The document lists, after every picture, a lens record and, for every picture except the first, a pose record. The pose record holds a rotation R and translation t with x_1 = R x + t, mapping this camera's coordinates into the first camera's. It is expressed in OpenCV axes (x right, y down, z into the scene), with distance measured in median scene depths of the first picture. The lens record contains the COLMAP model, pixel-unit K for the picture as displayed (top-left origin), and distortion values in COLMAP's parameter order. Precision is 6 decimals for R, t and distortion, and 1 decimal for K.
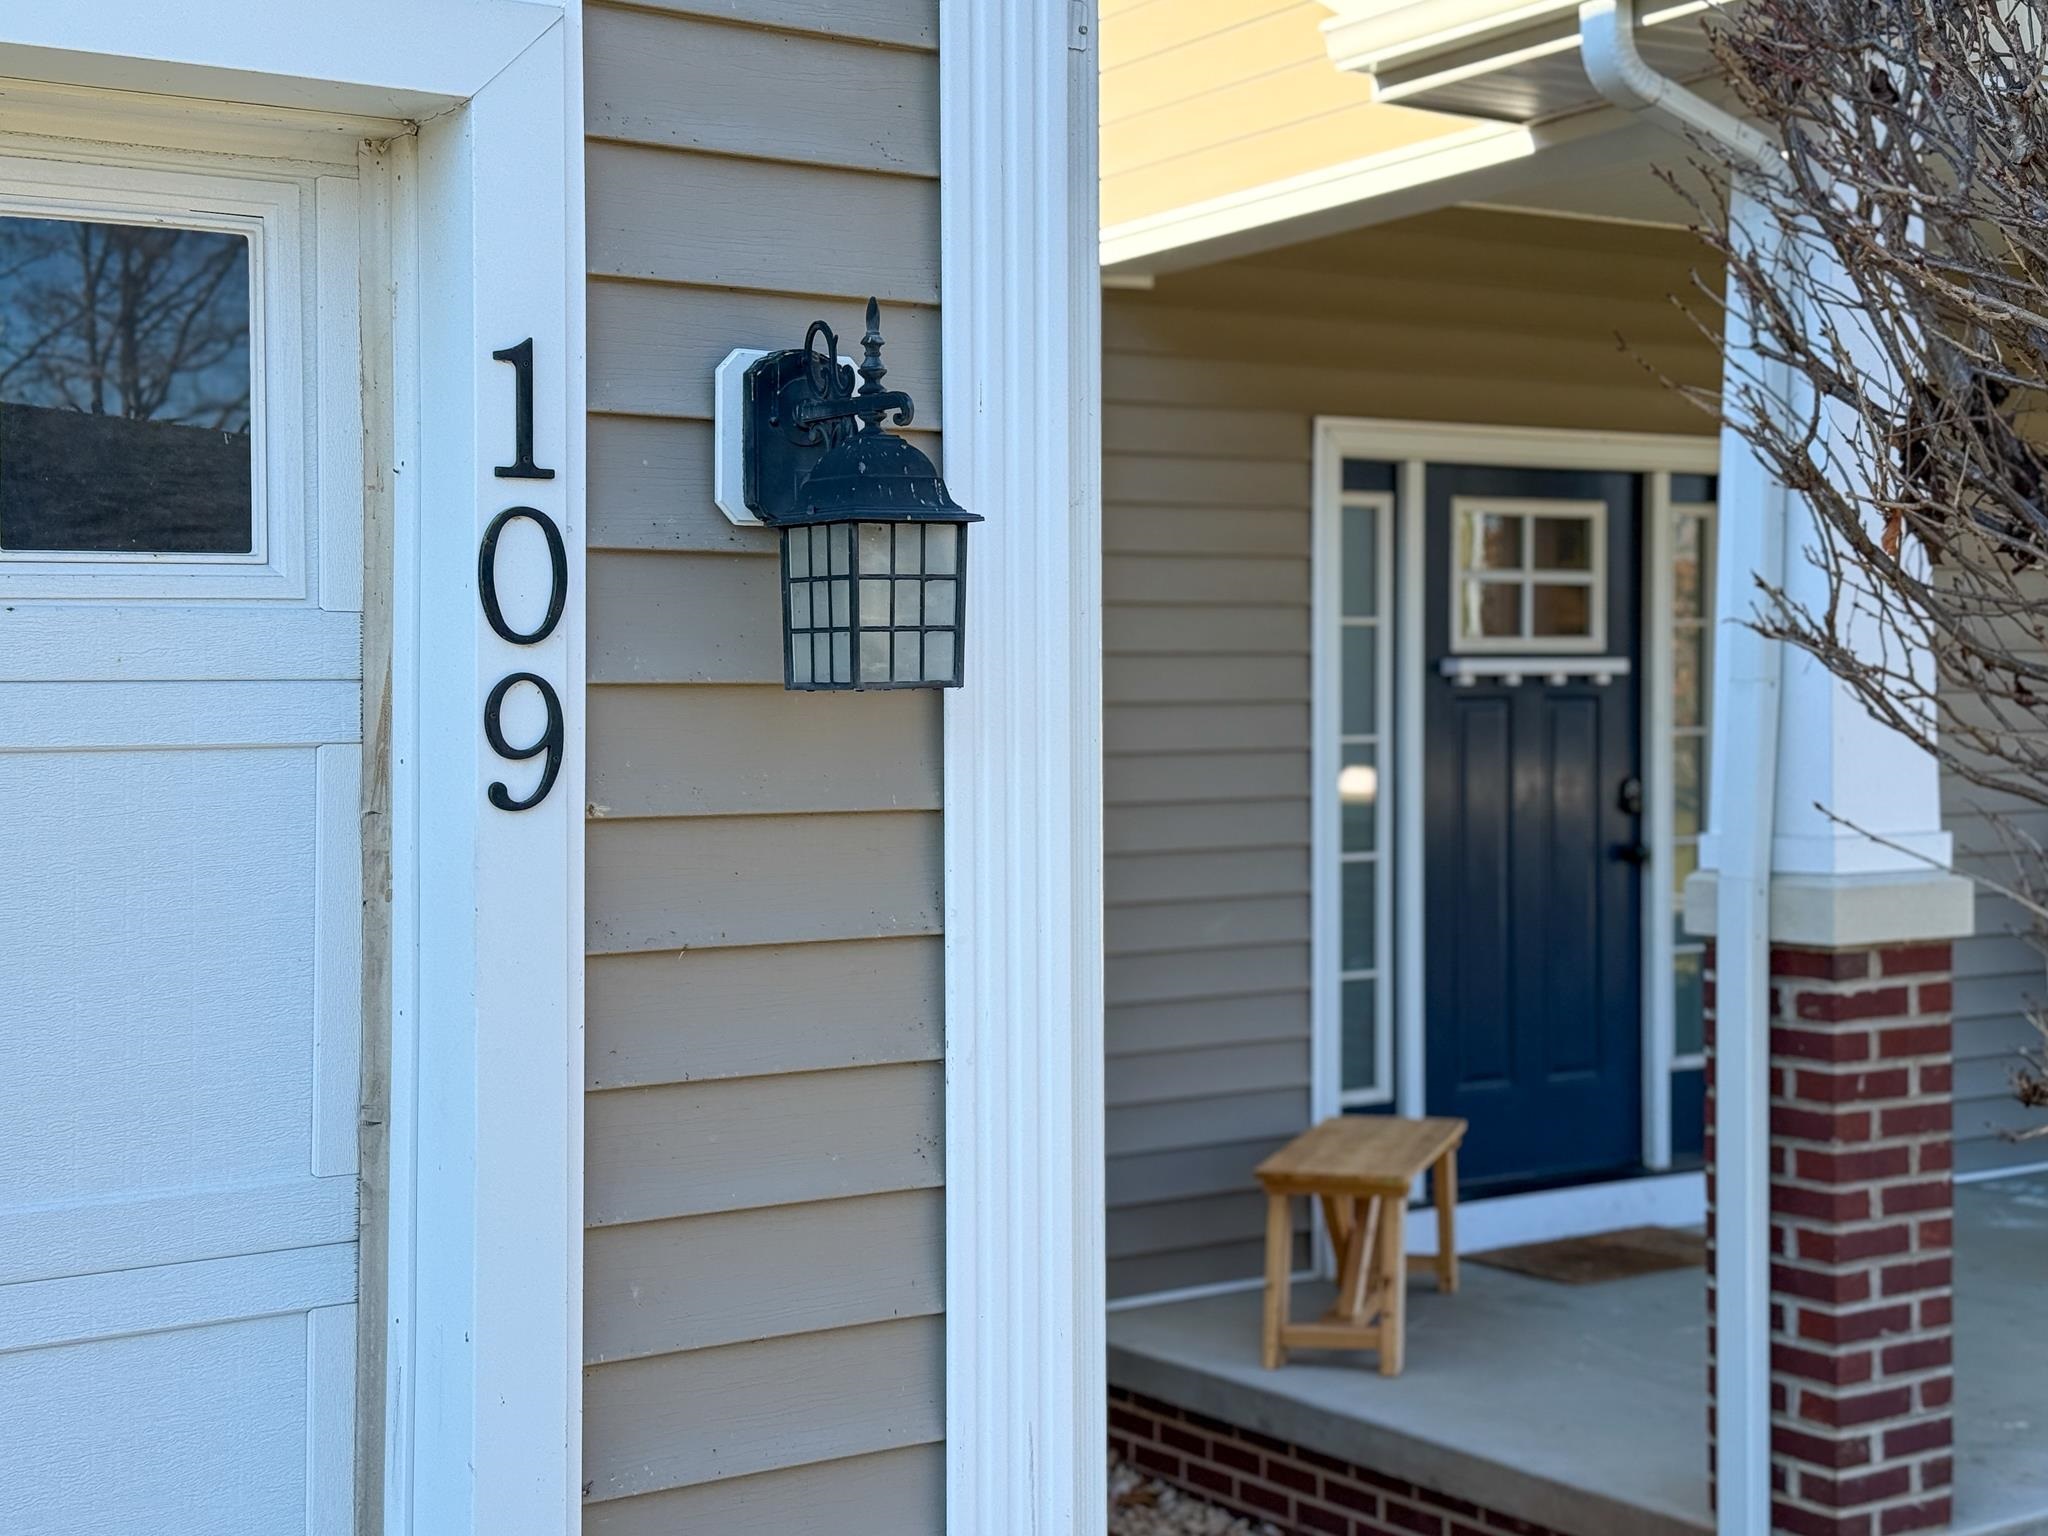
lens RADIAL K [[2895.3, 0, 1027.2], [0, 2895.3, 765.0], [0, 0, 1]] dist [0.122289, 0.000000]
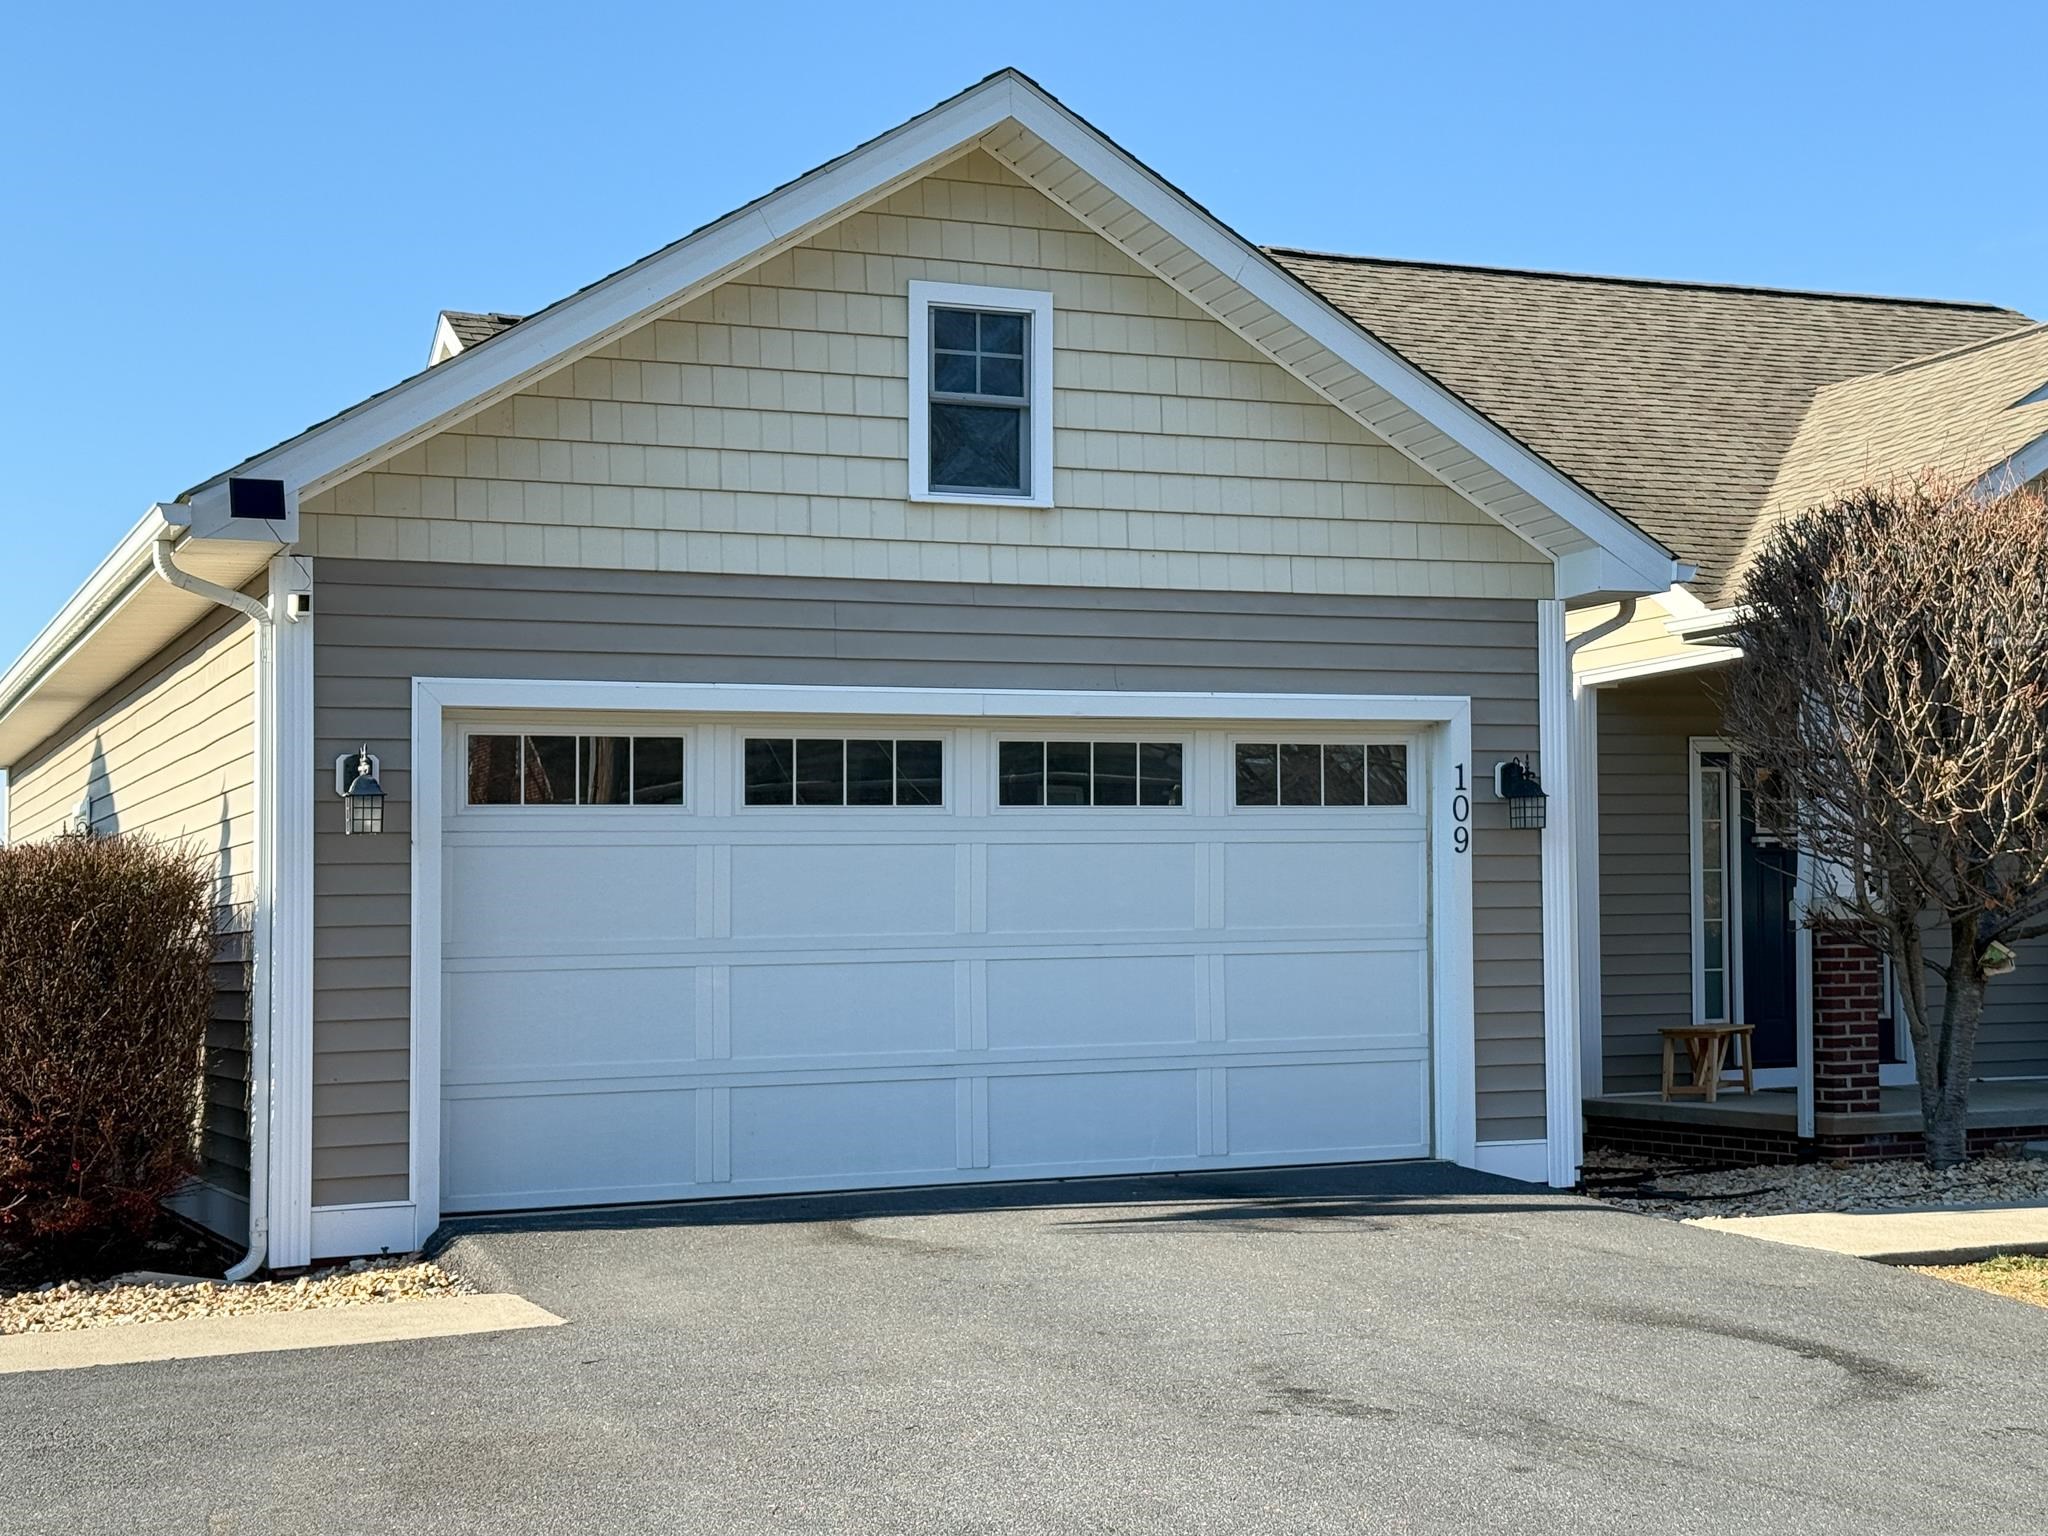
lens RADIAL K [[2895.3, 0, 1027.6], [0, 2895.3, 777.2], [0, 0, 1]] dist [0.122289, 0.000000]
pose [[0.981453, -0.014250, -0.191172, 0.060698], [0.000501, 0.997421, -0.071777, 0.245302], [0.191701, 0.070350, 0.978929, -4.128654]]
